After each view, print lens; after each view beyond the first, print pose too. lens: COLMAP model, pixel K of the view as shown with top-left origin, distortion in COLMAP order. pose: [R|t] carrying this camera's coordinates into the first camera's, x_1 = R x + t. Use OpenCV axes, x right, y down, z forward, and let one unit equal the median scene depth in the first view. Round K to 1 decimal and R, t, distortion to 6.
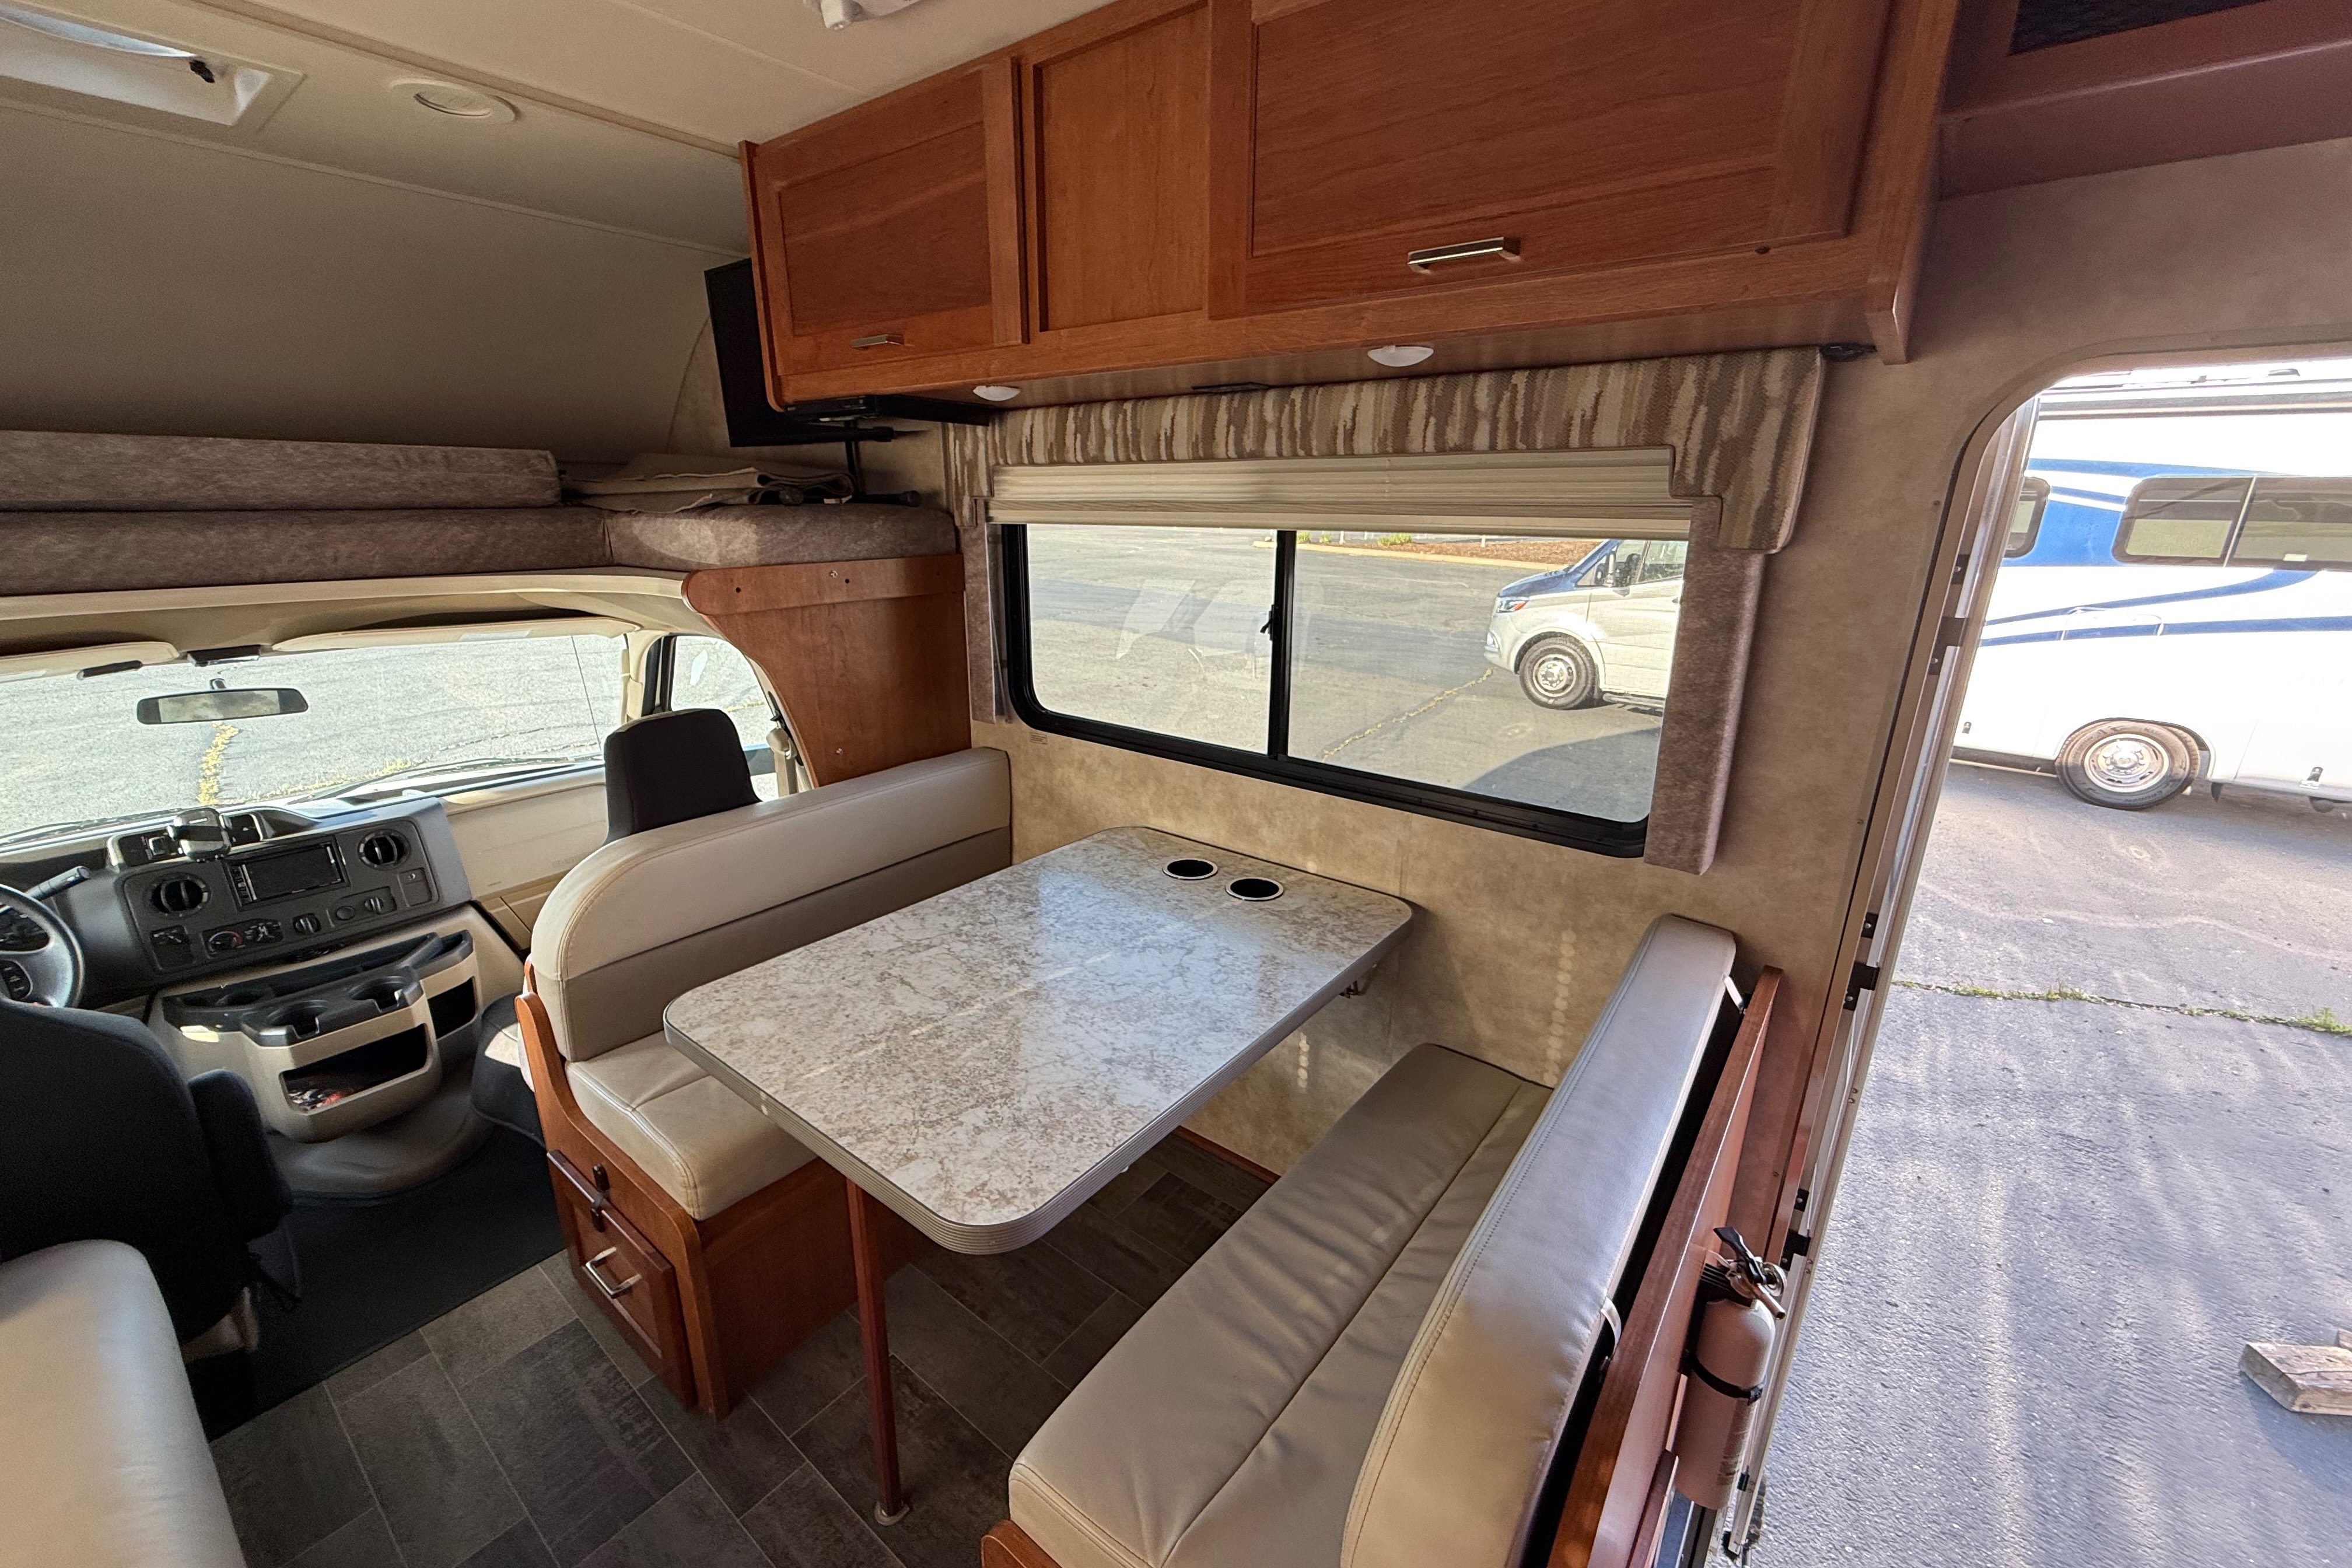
lens RADIAL K [[934.6, 0, 1169.2], [0, 934.6, 787.5], [0, 0, 1]] dist [-0.000937, 0.000399]
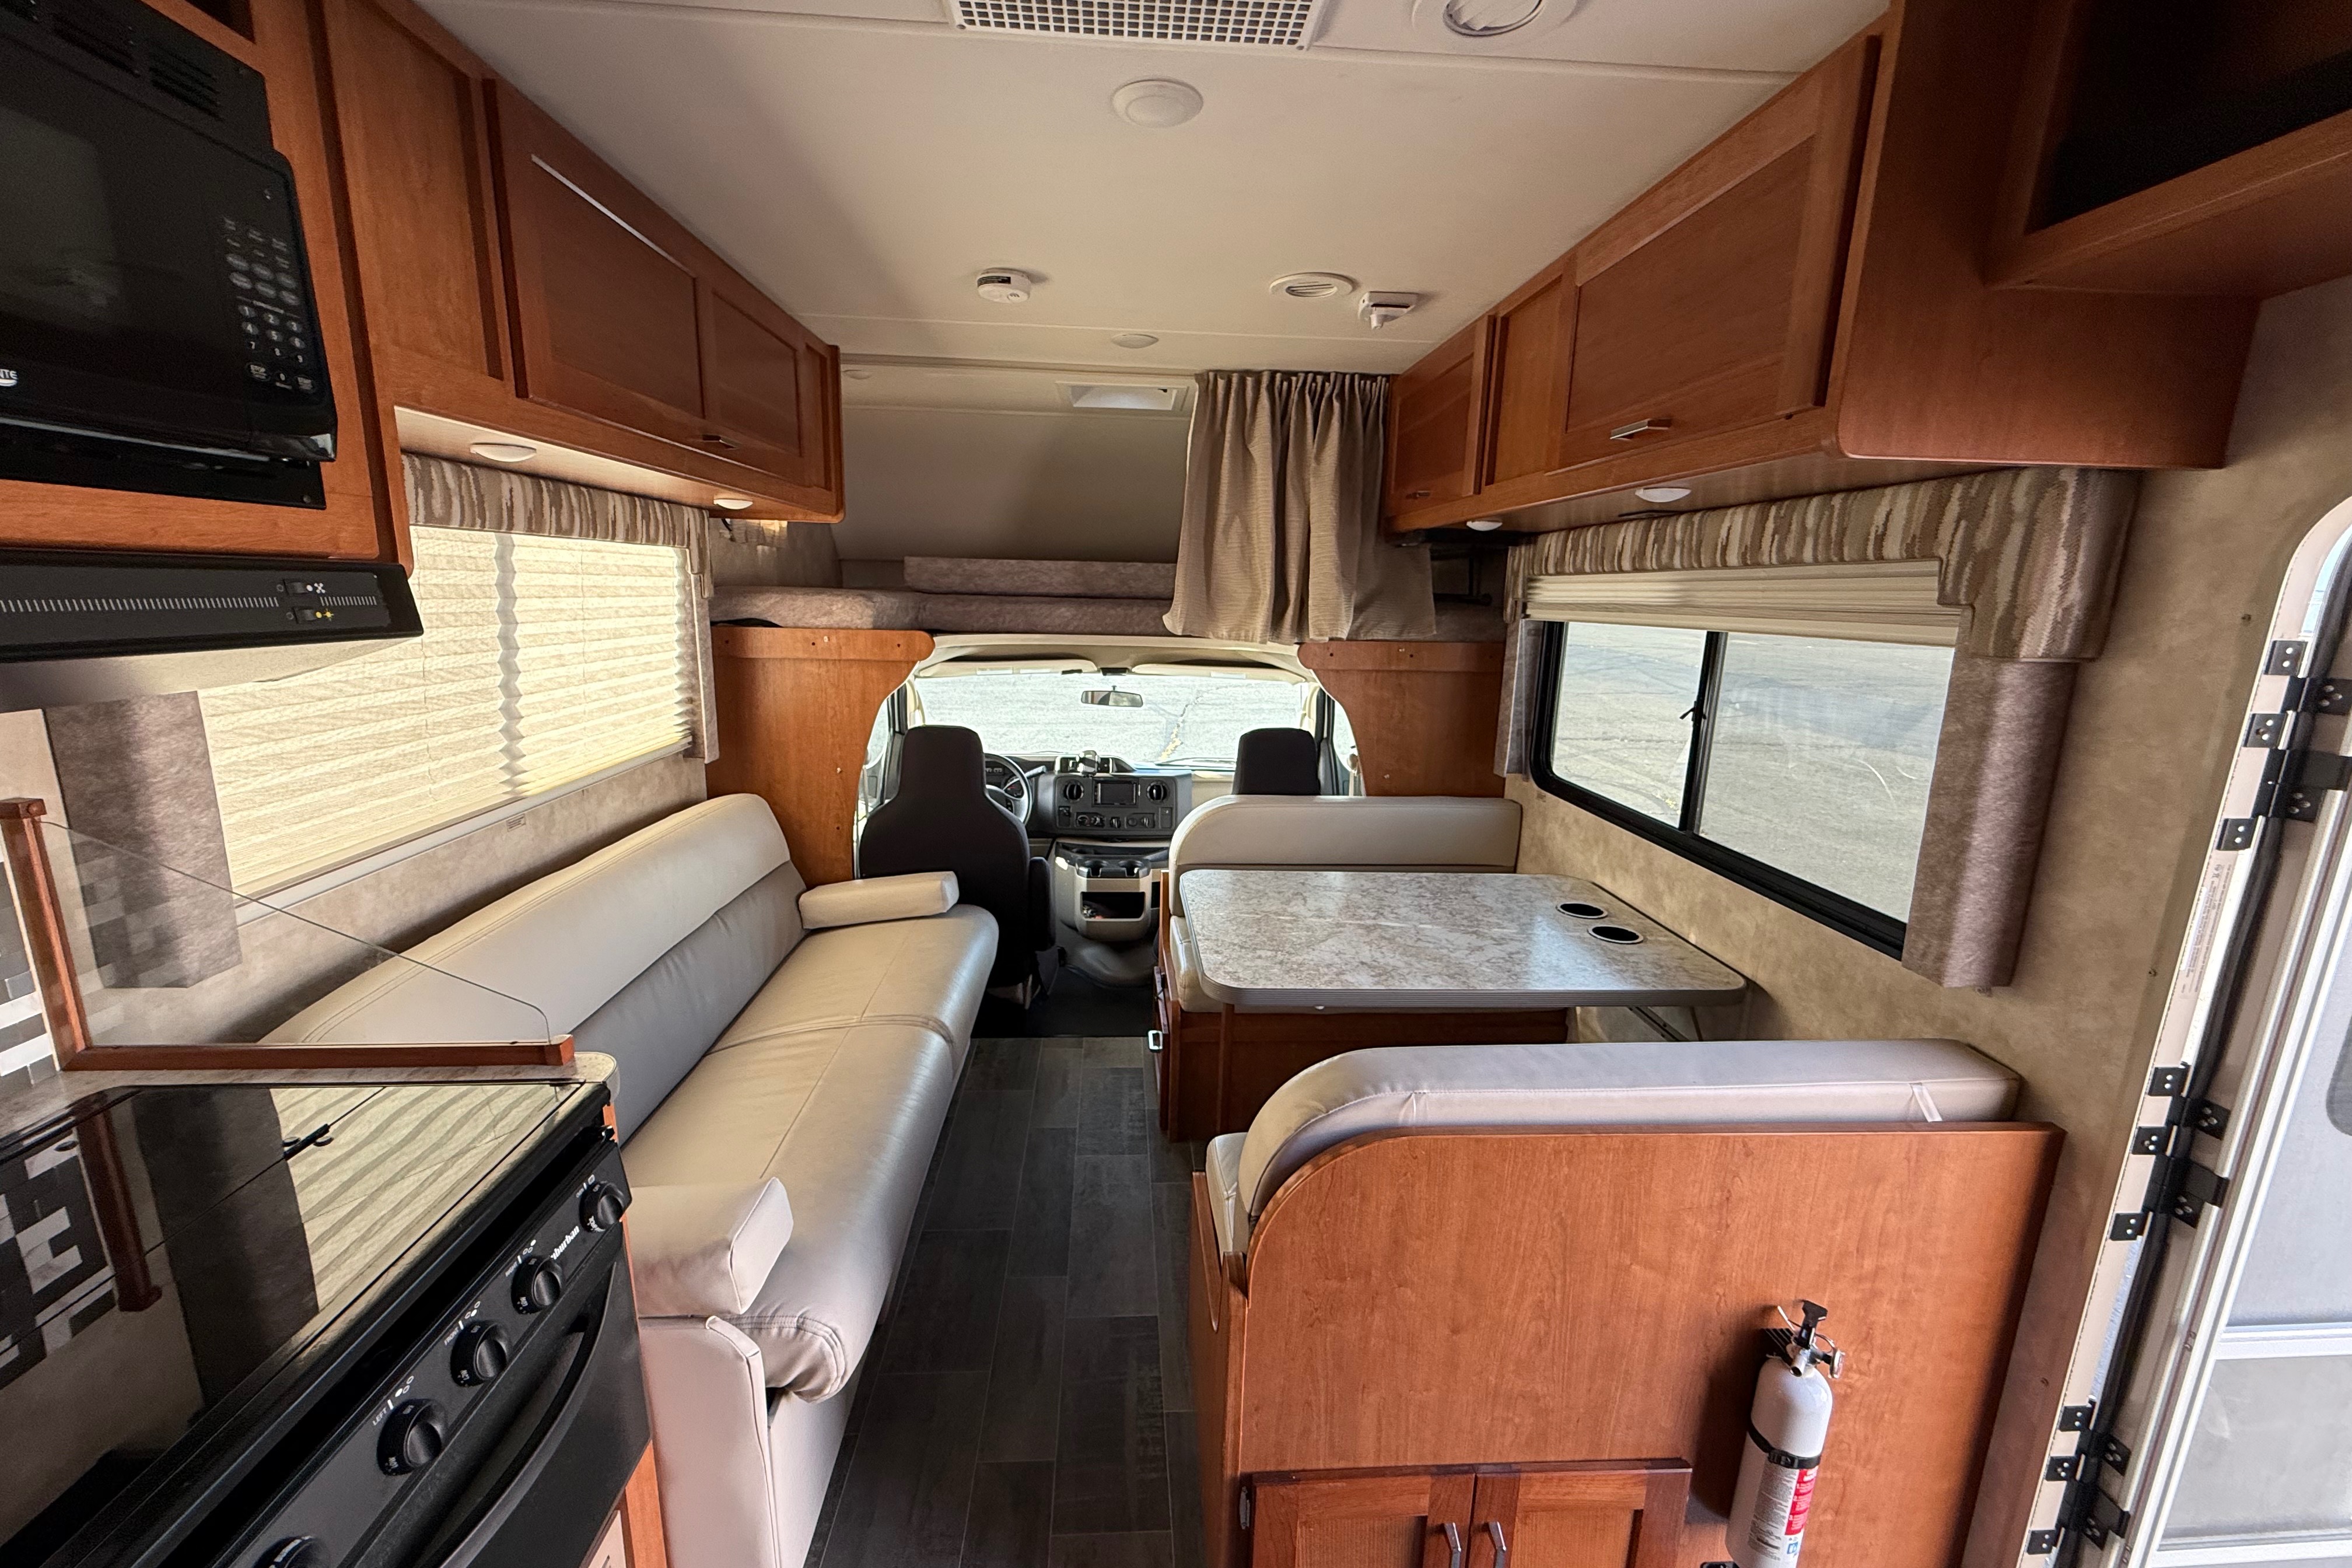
lens RADIAL K [[934.6, 0, 1169.8], [0, 934.6, 788.9], [0, 0, 1]] dist [-0.000937, 0.000399]
pose [[0.662882, 0.165265, -0.730256, 0.511870], [-0.240613, 0.970620, 0.001249, 0.062646], [0.709008, 0.174881, 0.683172, -0.191713]]
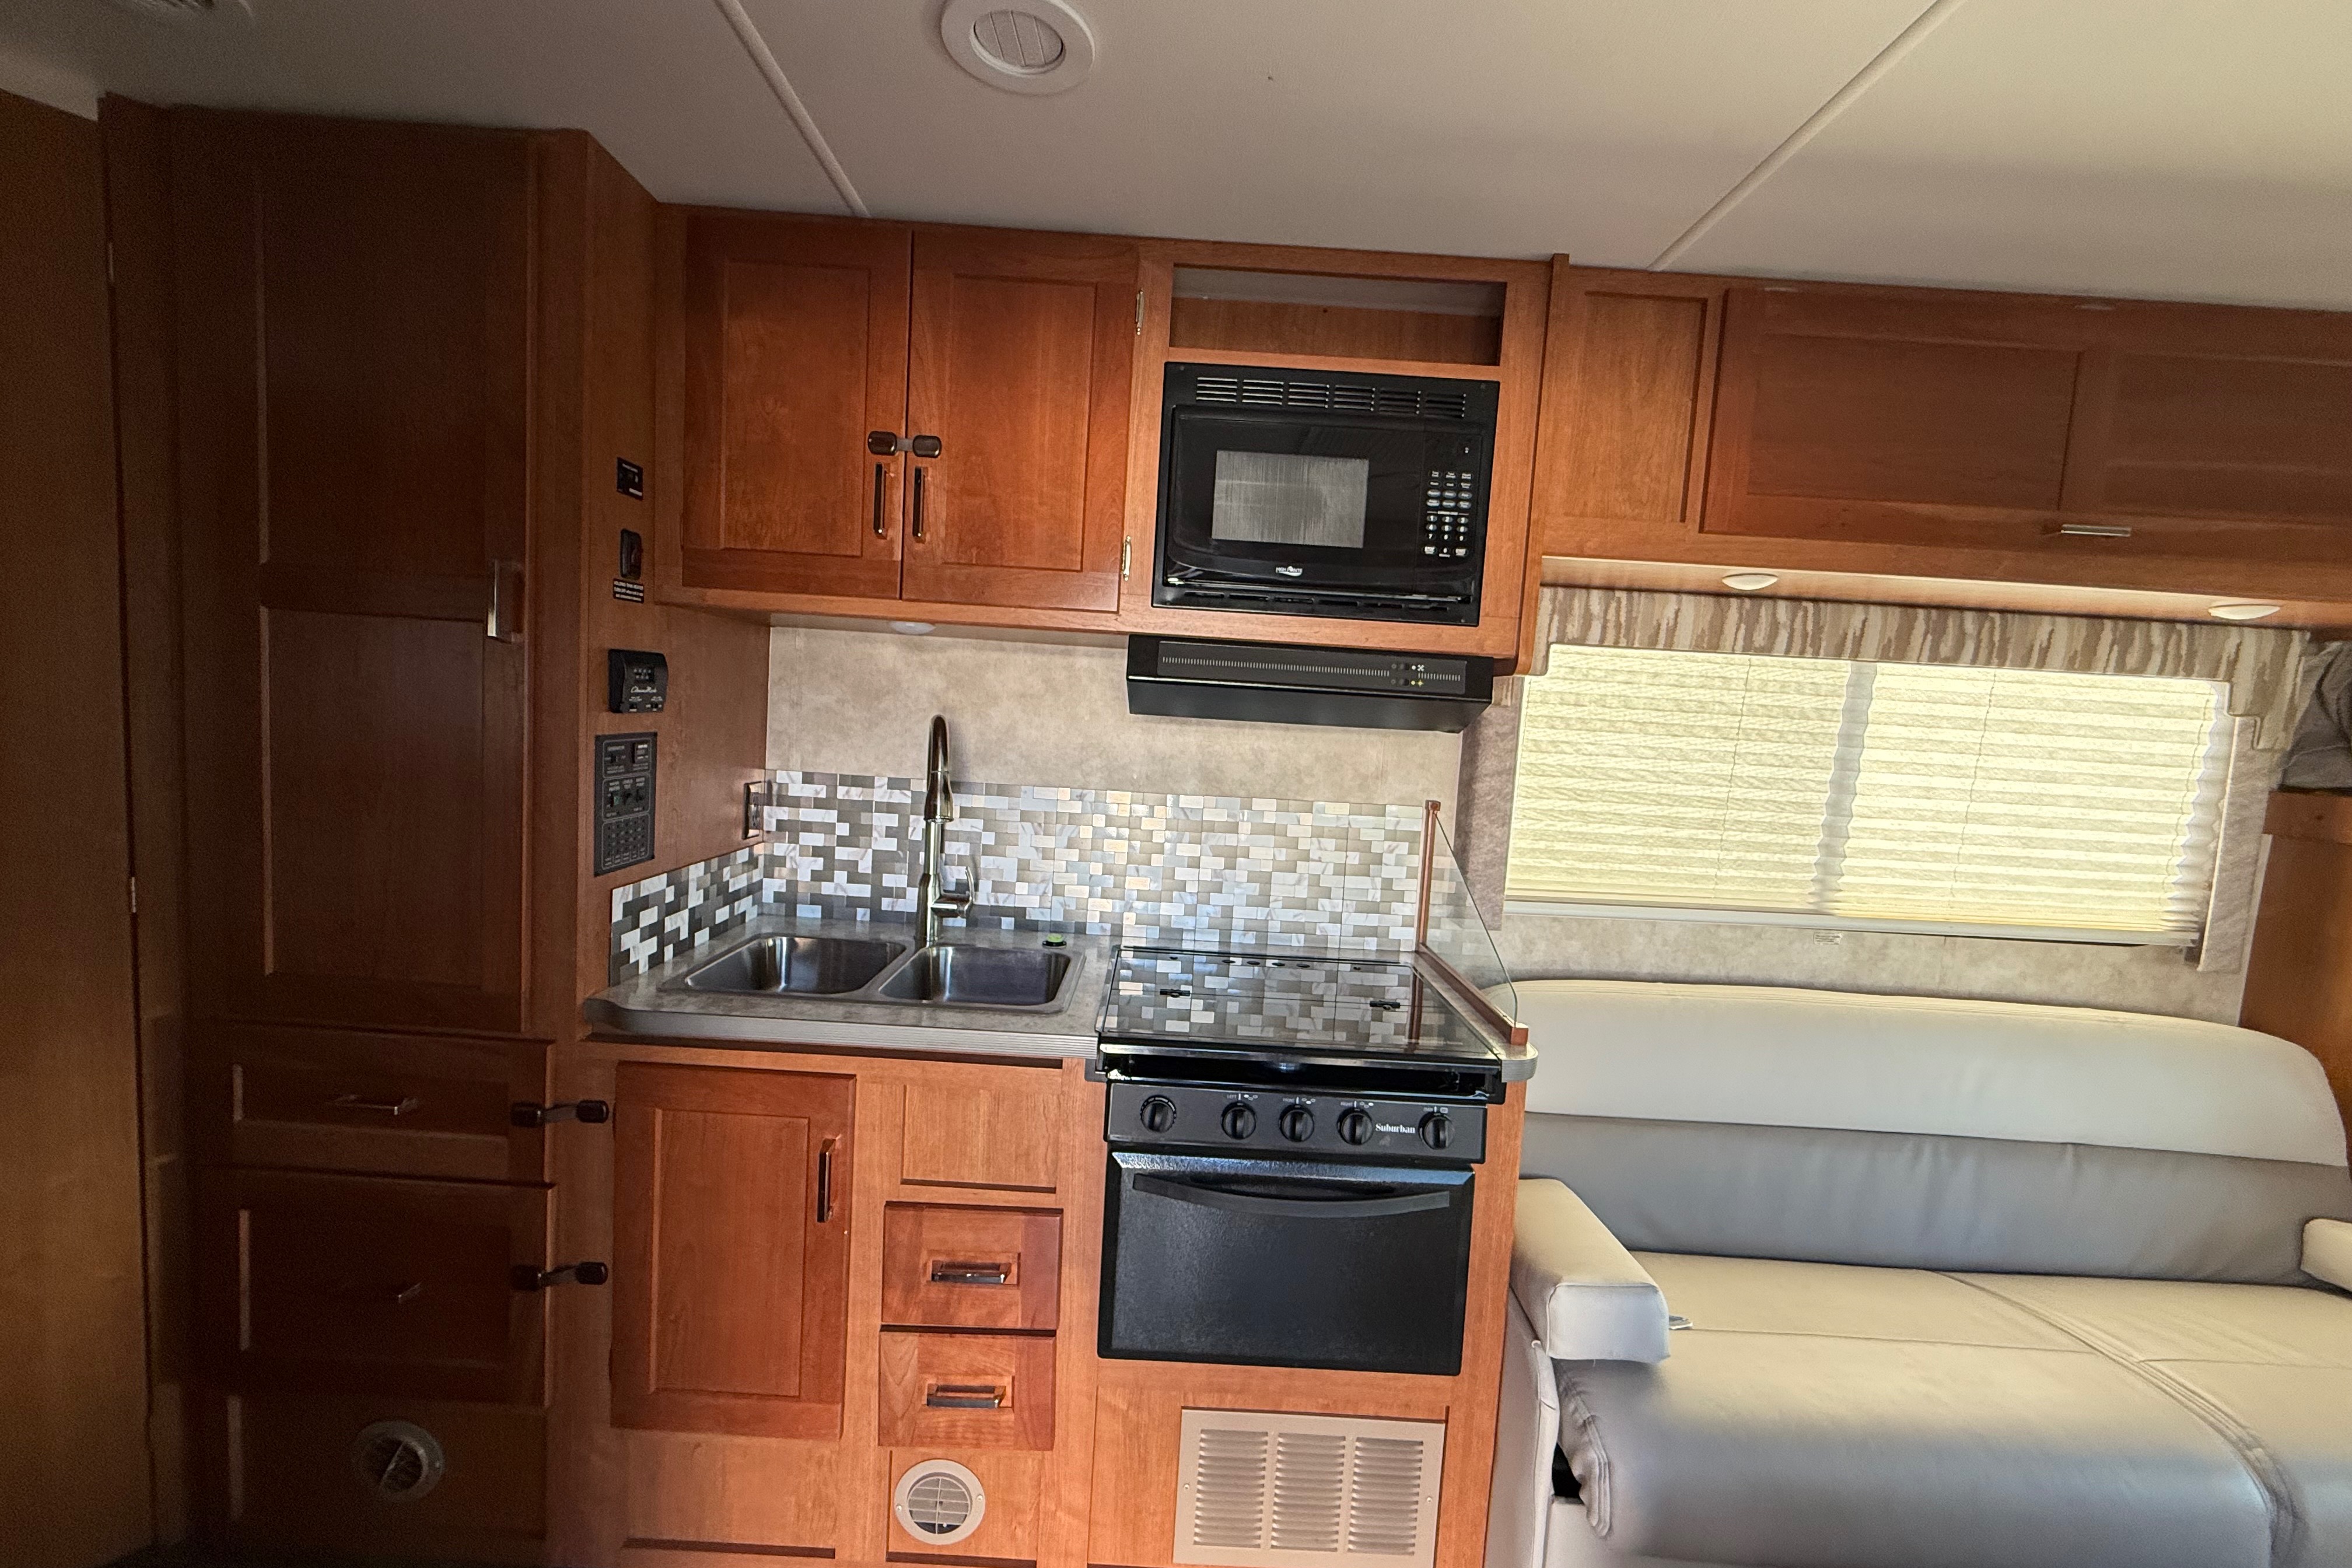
lens RADIAL K [[934.6, 0, 1169.8], [0, 934.6, 785.5], [0, 0, 1]] dist [-0.000937, 0.000399]
pose [[-0.786075, -0.004563, -0.618115, 0.528619], [-0.244054, 0.921023, 0.303571, -0.026415], [0.567913, 0.389482, -0.725106, 0.287860]]
